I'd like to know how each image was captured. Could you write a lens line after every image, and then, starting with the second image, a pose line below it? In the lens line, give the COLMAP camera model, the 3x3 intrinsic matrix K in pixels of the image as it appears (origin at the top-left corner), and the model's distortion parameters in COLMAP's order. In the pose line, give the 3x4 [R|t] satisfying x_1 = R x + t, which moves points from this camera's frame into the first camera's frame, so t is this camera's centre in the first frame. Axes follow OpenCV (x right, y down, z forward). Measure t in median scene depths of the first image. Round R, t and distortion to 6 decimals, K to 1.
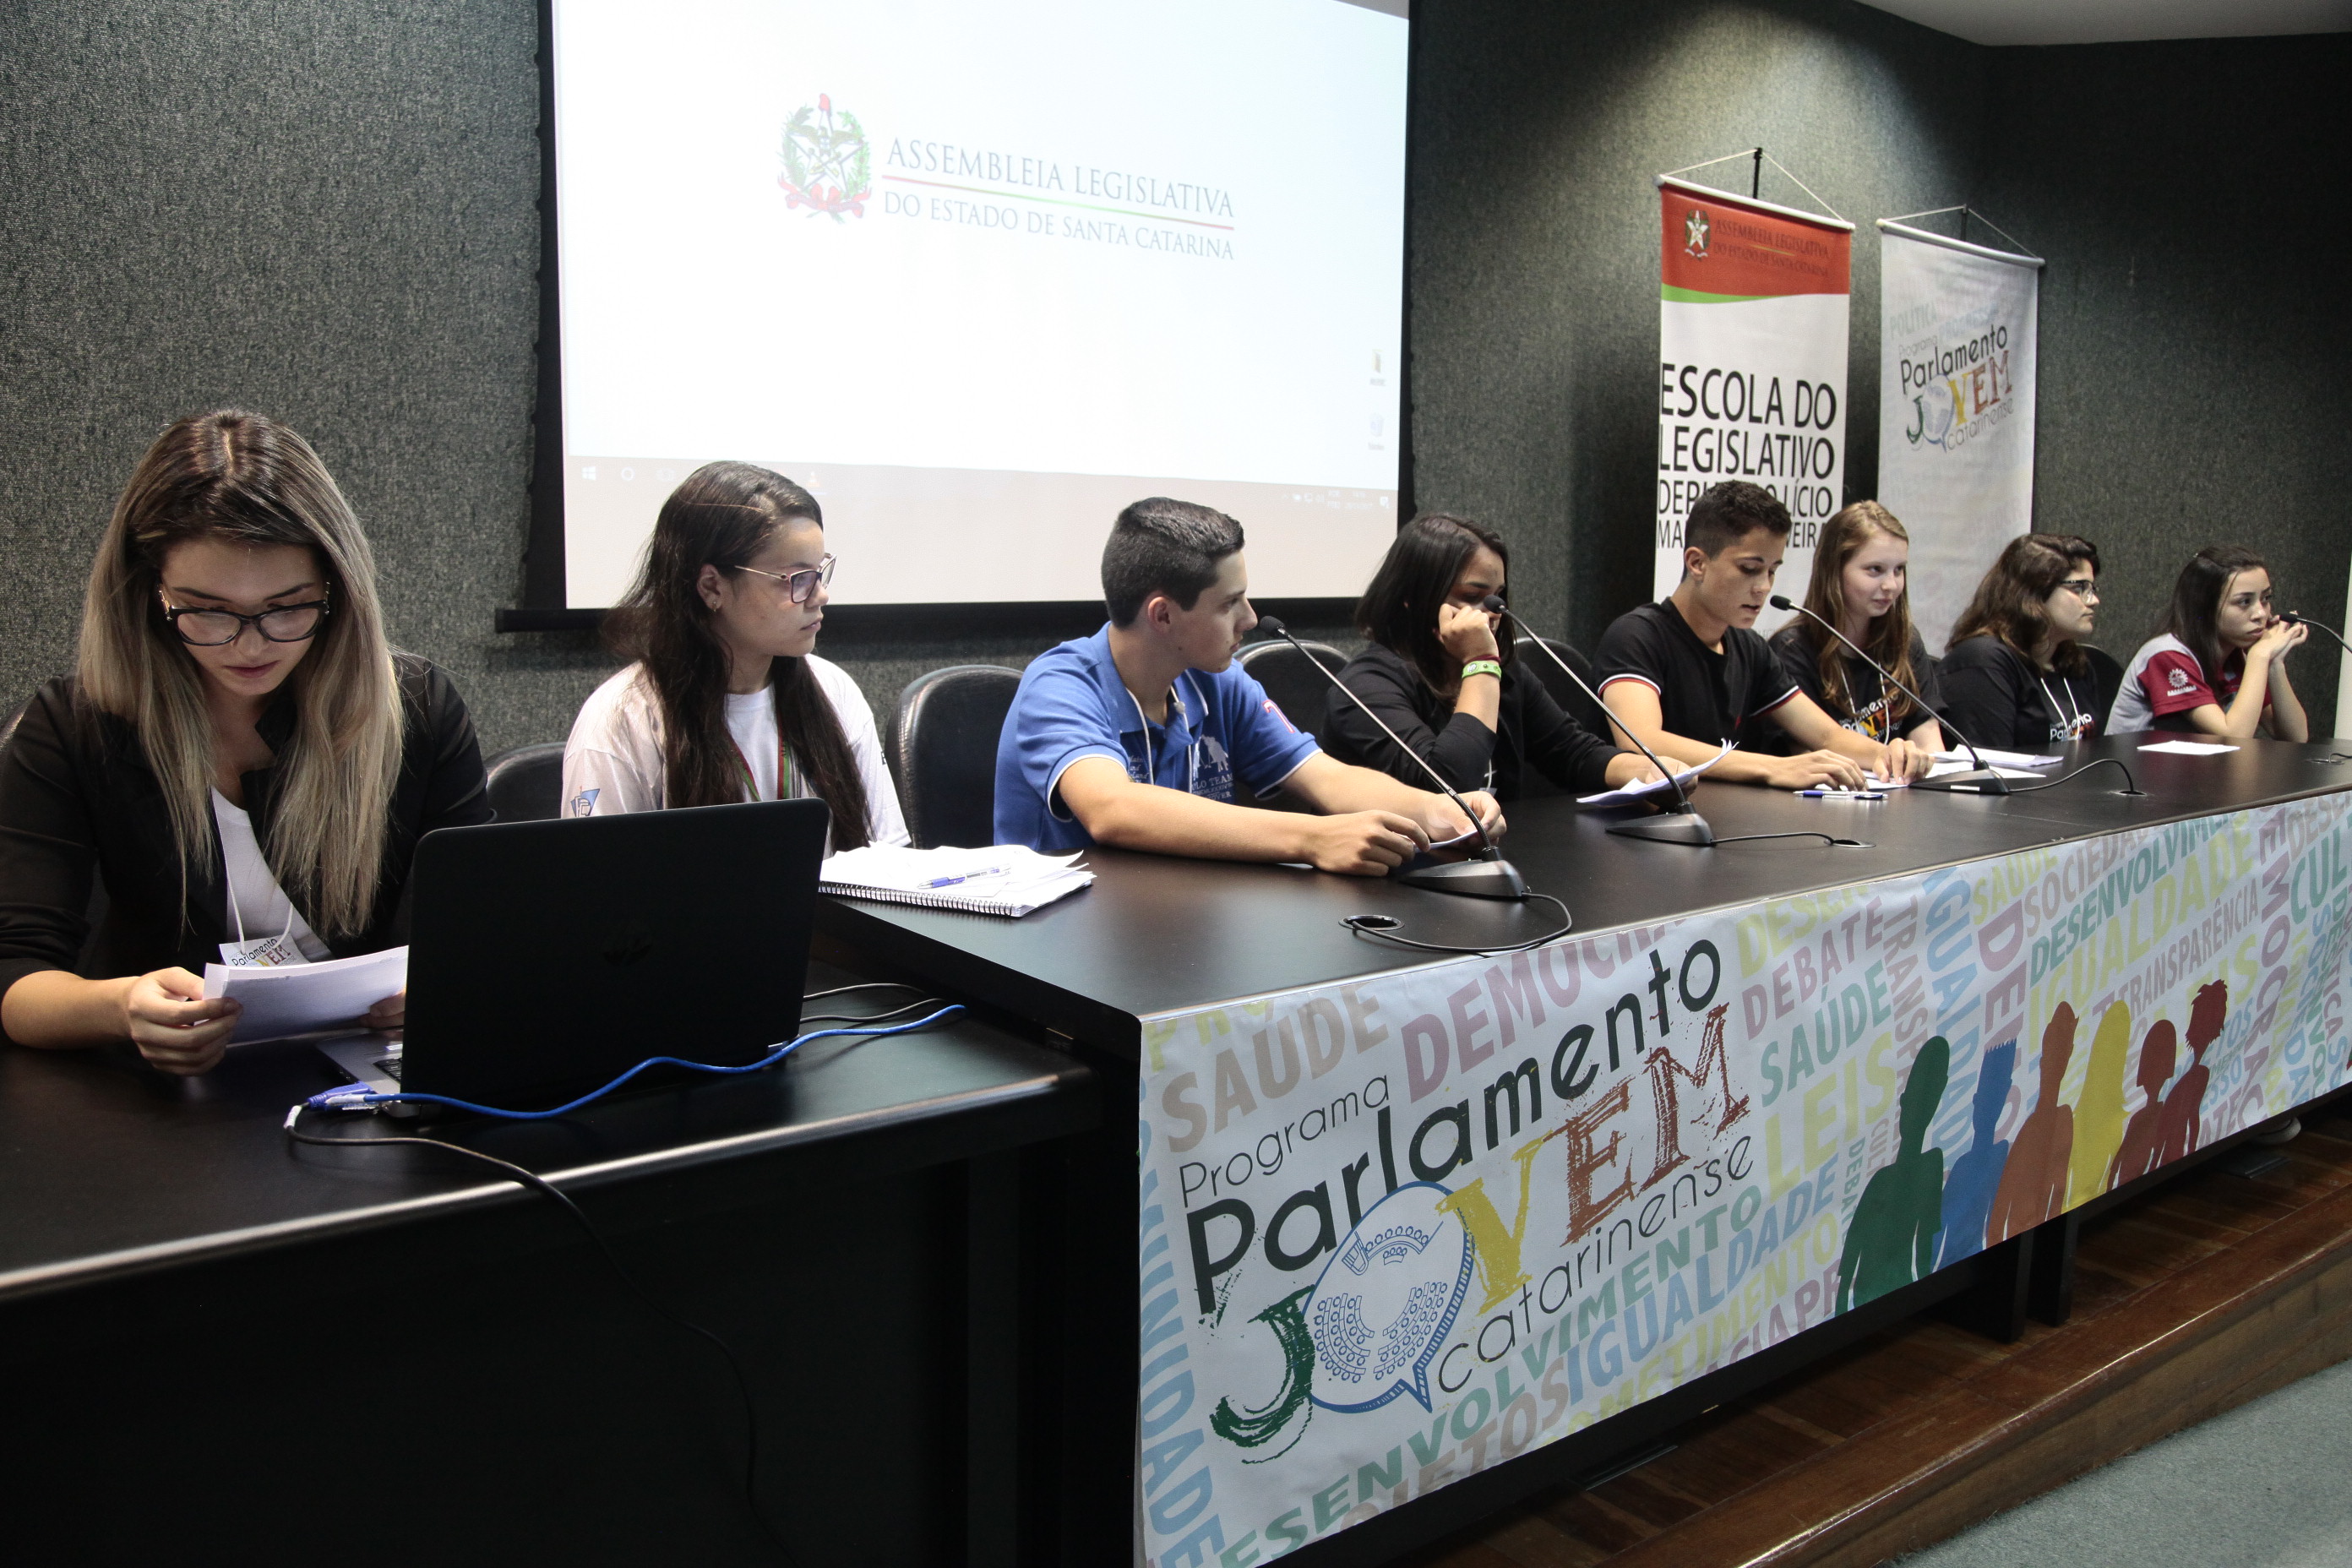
lens RADIAL K [[1845.5, 0, 1180.2], [0, 1845.5, 794.4], [0, 0, 1]] dist [-0.080409, 0.077201]
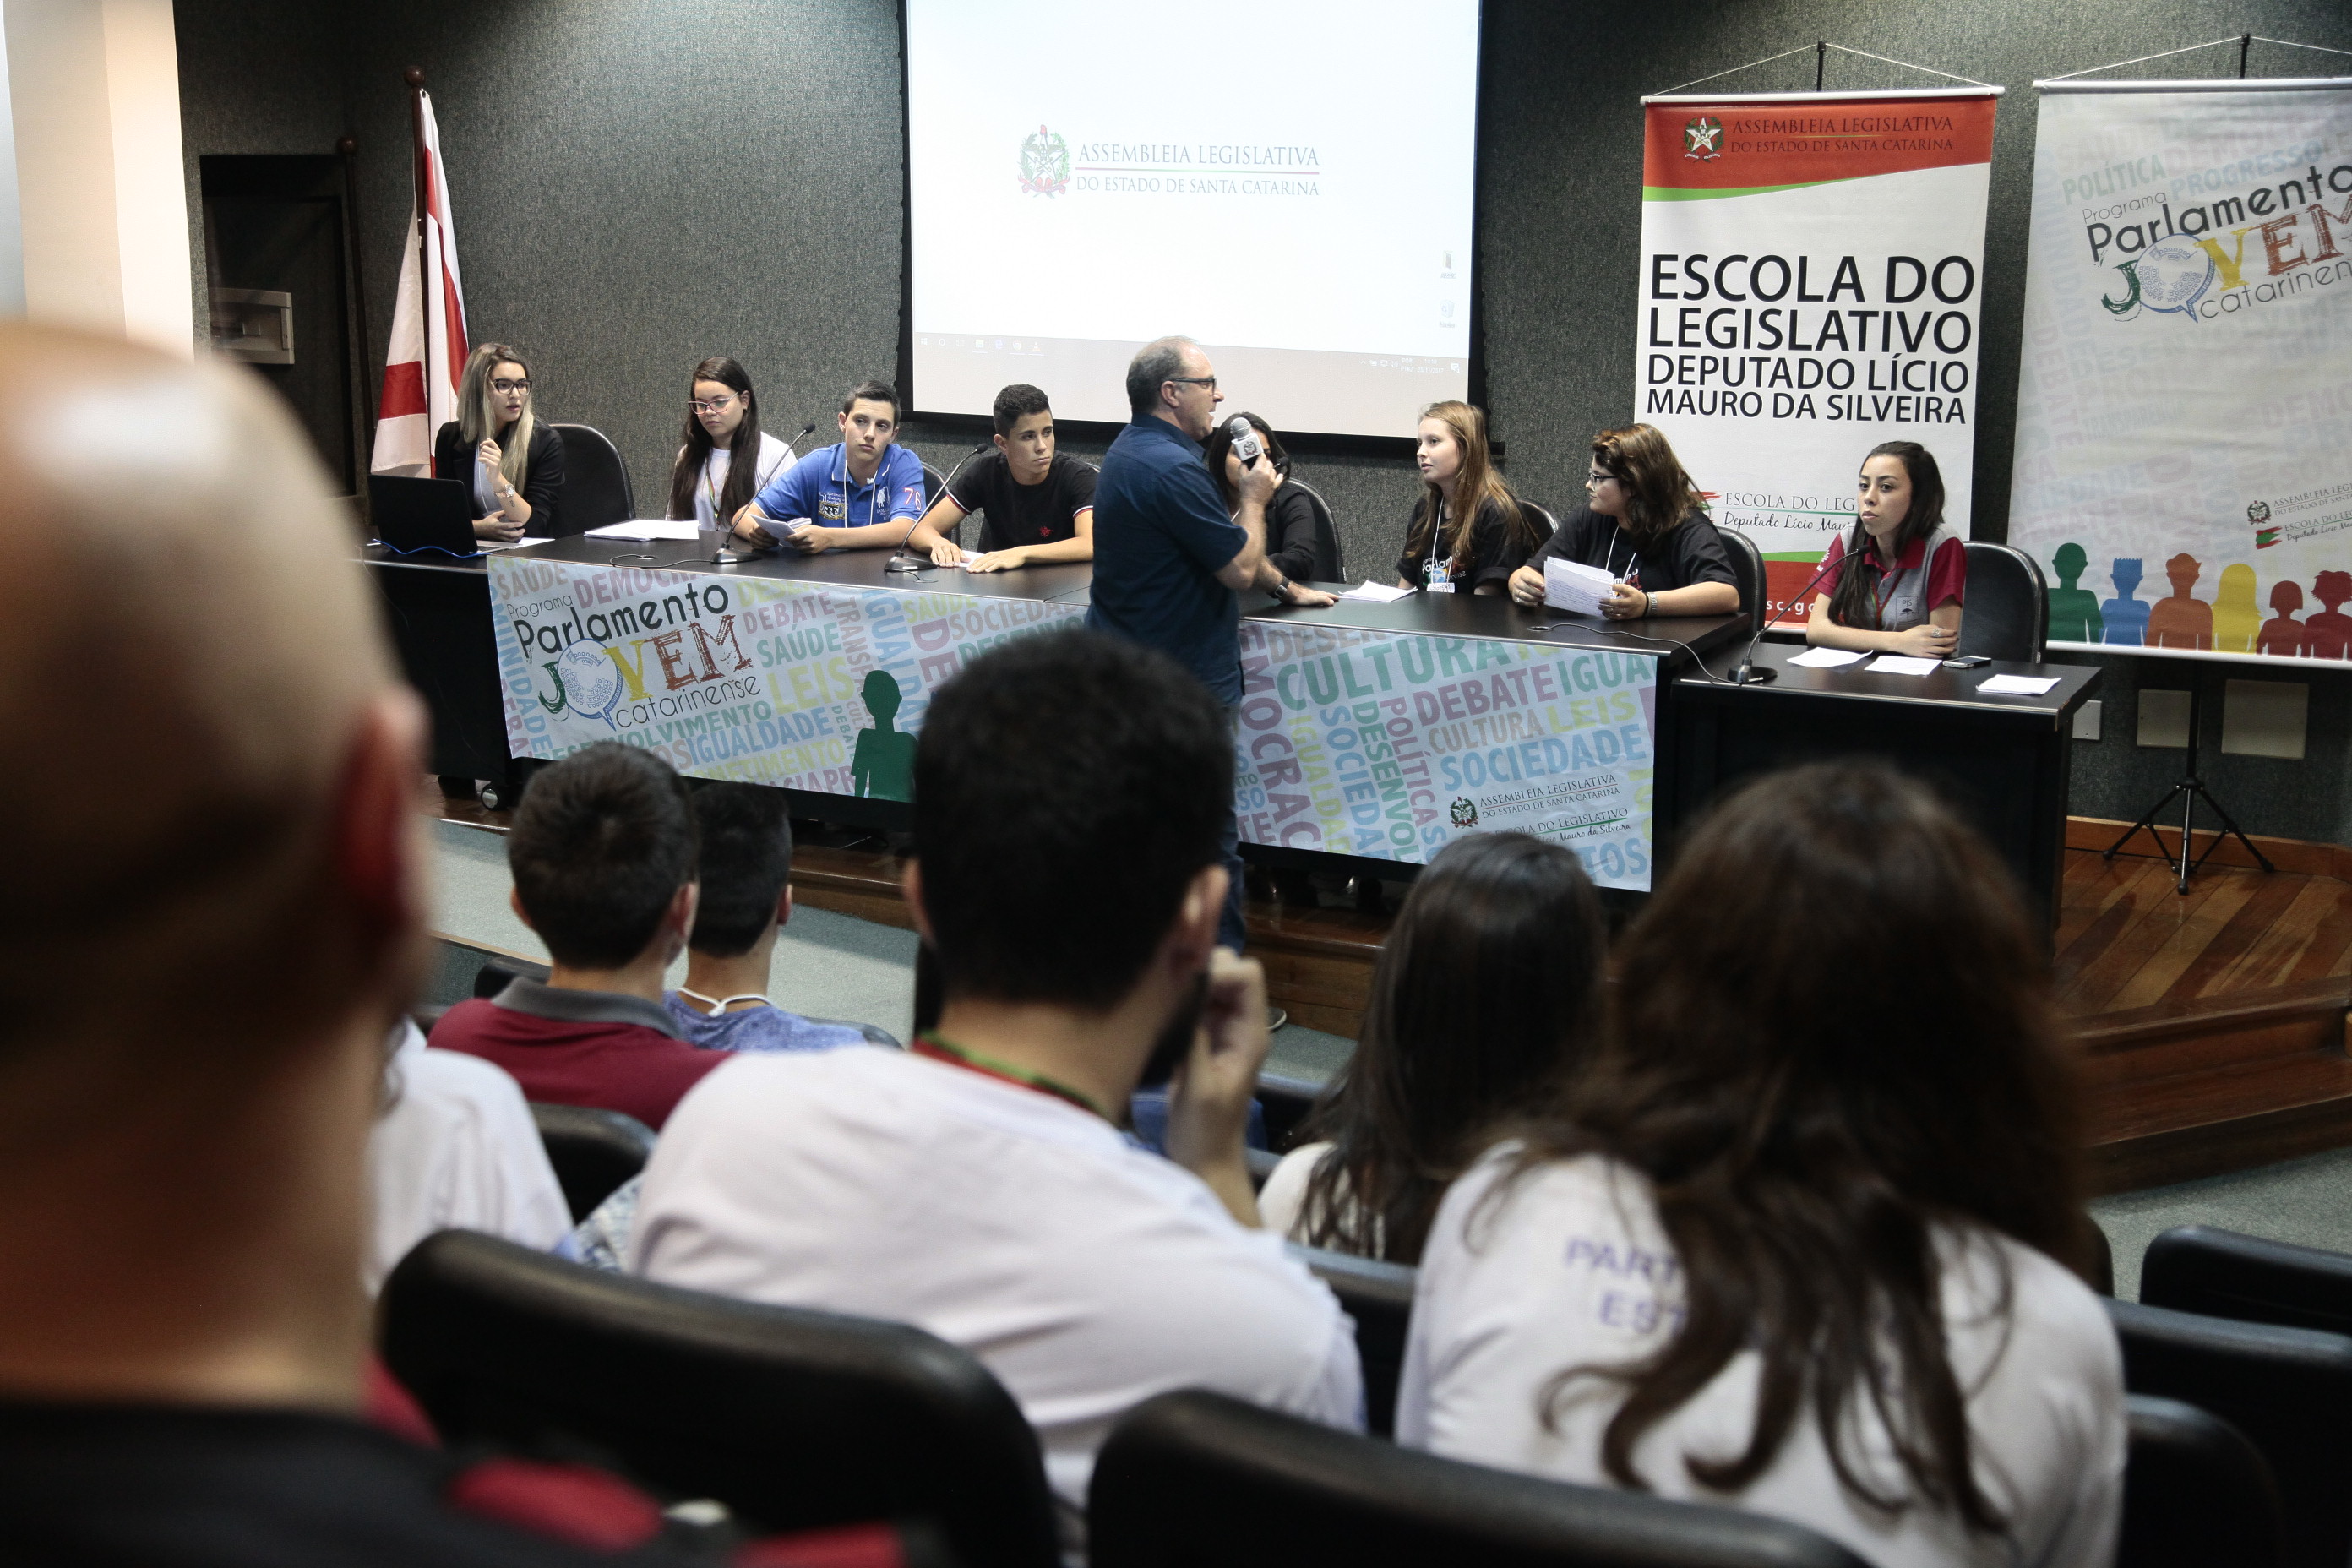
lens RADIAL K [[3245.4, 0, 1170.1], [0, 3245.4, 804.9], [0, 0, 1]] dist [0.140058, 0.106987]
pose [[0.423048, 0.180732, -0.887900, 3.063401], [-0.123449, 0.982265, 0.141121, -0.222503], [0.897658, 0.049910, 0.437857, -0.257336]]
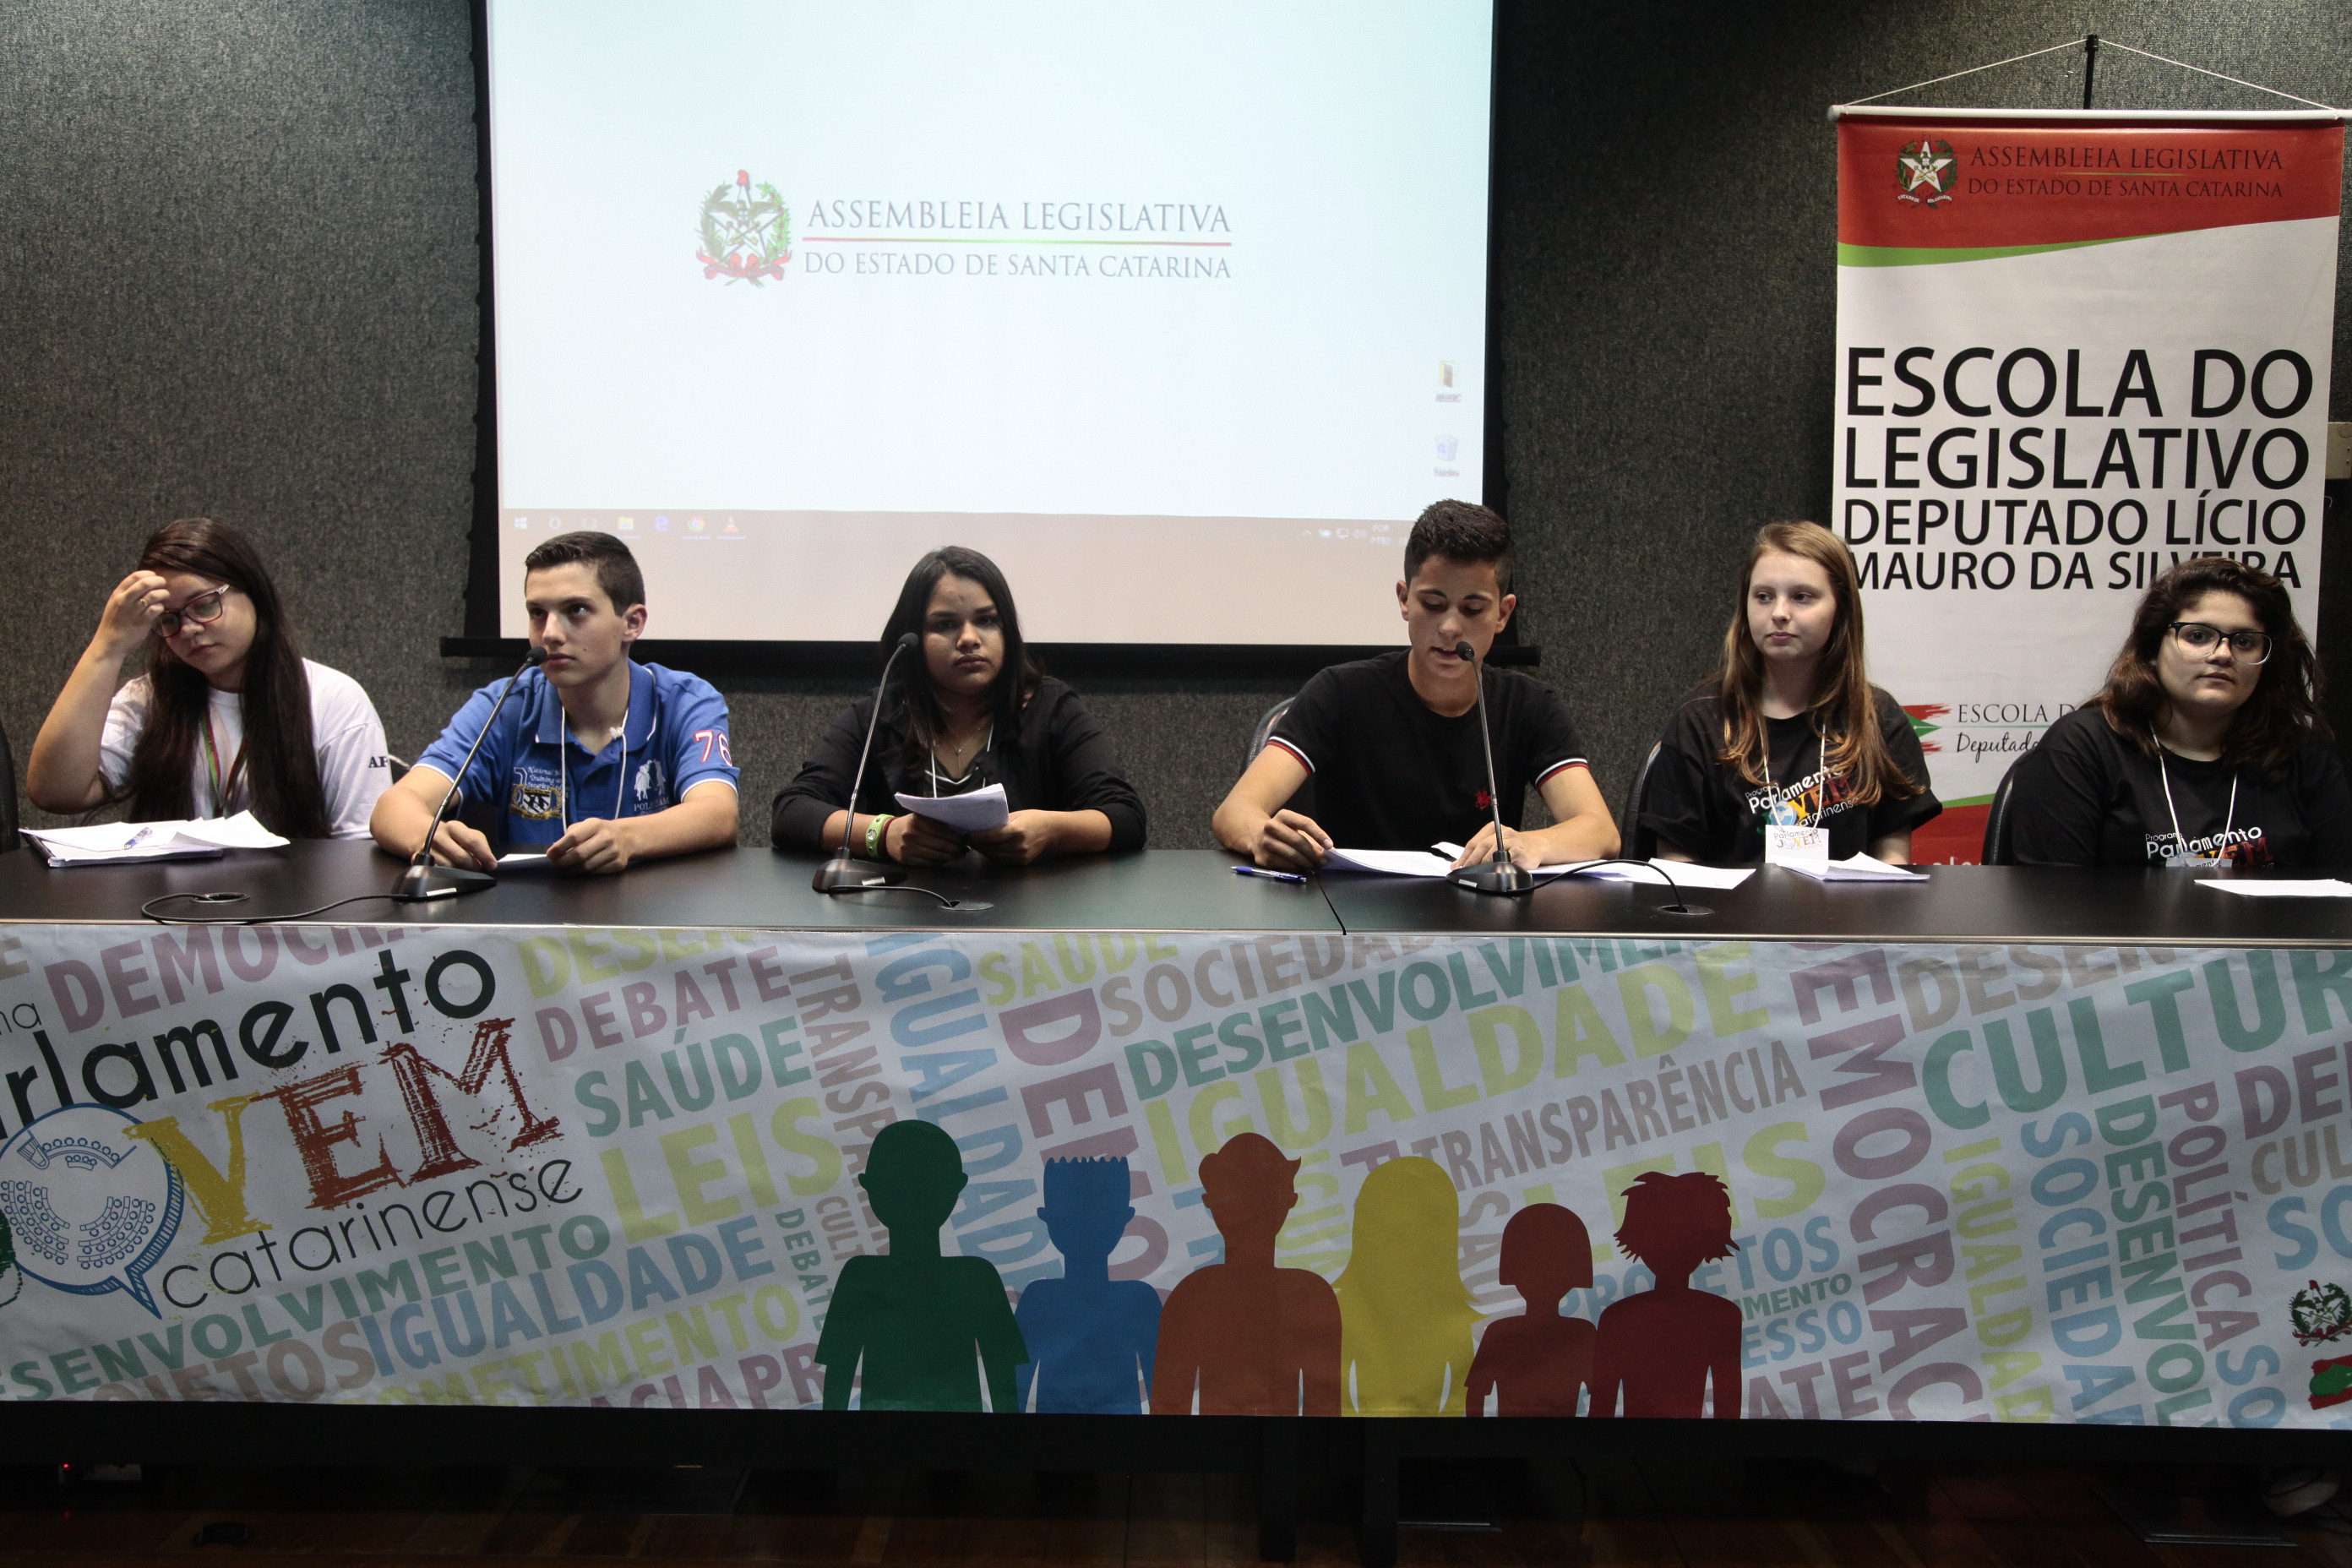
lens RADIAL K [[2184.2, 0, 1168.4], [0, 2184.2, 795.9], [0, 0, 1]] dist [-0.026736, 0.092700]
pose [[0.785903, 0.057395, -0.615681, 0.916421], [-0.084141, 0.996348, -0.014522, -0.016730], [0.612599, 0.063217, 0.787862, 0.172140]]
